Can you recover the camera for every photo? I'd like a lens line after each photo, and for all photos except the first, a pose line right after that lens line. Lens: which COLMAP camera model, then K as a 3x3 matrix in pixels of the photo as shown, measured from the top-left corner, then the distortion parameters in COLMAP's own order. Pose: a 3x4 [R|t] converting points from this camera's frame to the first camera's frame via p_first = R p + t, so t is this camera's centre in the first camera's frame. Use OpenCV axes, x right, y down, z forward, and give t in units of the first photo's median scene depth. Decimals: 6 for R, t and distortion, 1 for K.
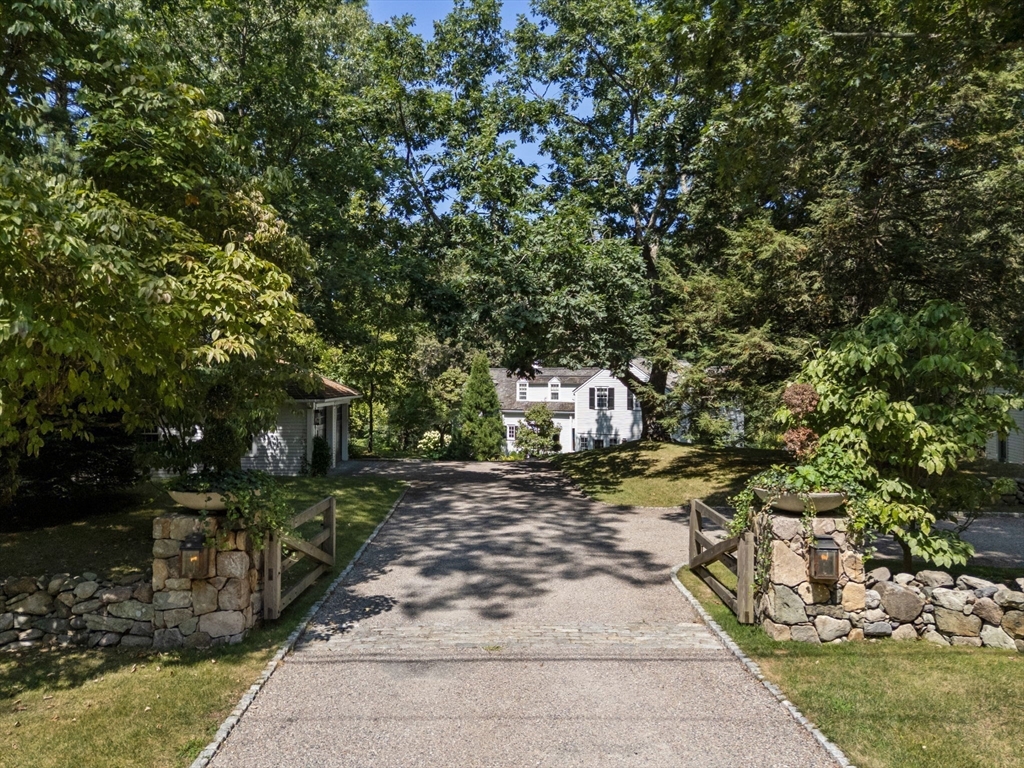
lens RADIAL K [[762.9, 0, 506.1], [0, 762.9, 384.4], [0, 0, 1]] dist [0.038128, -0.022841]
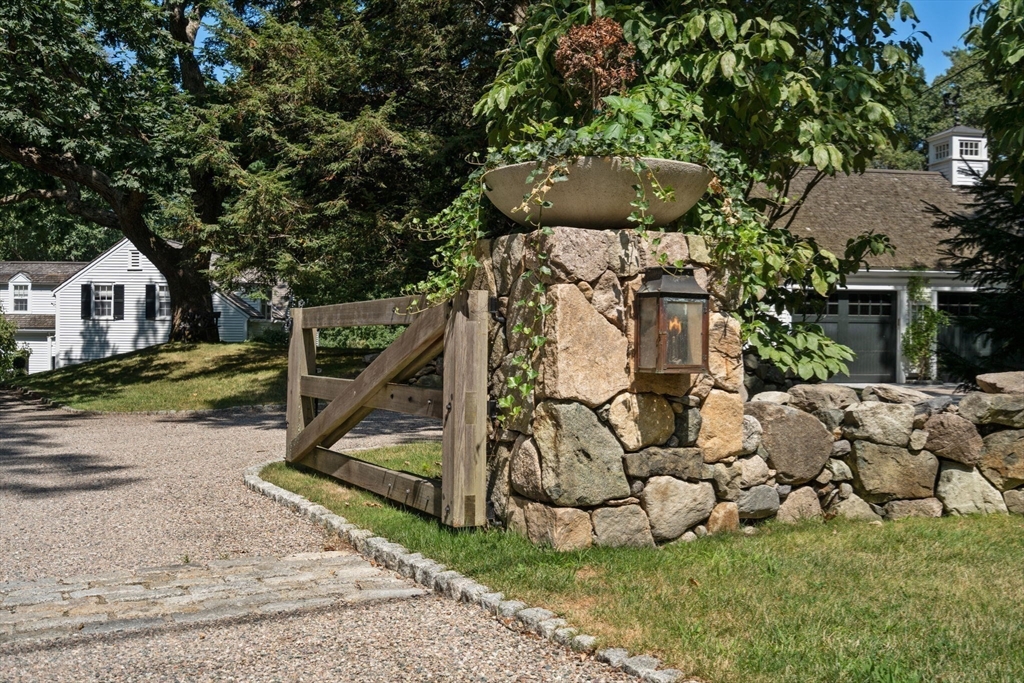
lens RADIAL K [[1010.3, 0, 513.9], [0, 1010.3, 342.3], [0, 0, 1]] dist [0.028906, 0.000000]
pose [[0.875093, 0.001171, 0.483954, 0.094418], [-0.005959, 0.999947, 0.008357, 0.224743], [-0.483918, -0.010197, 0.875054, 0.575803]]
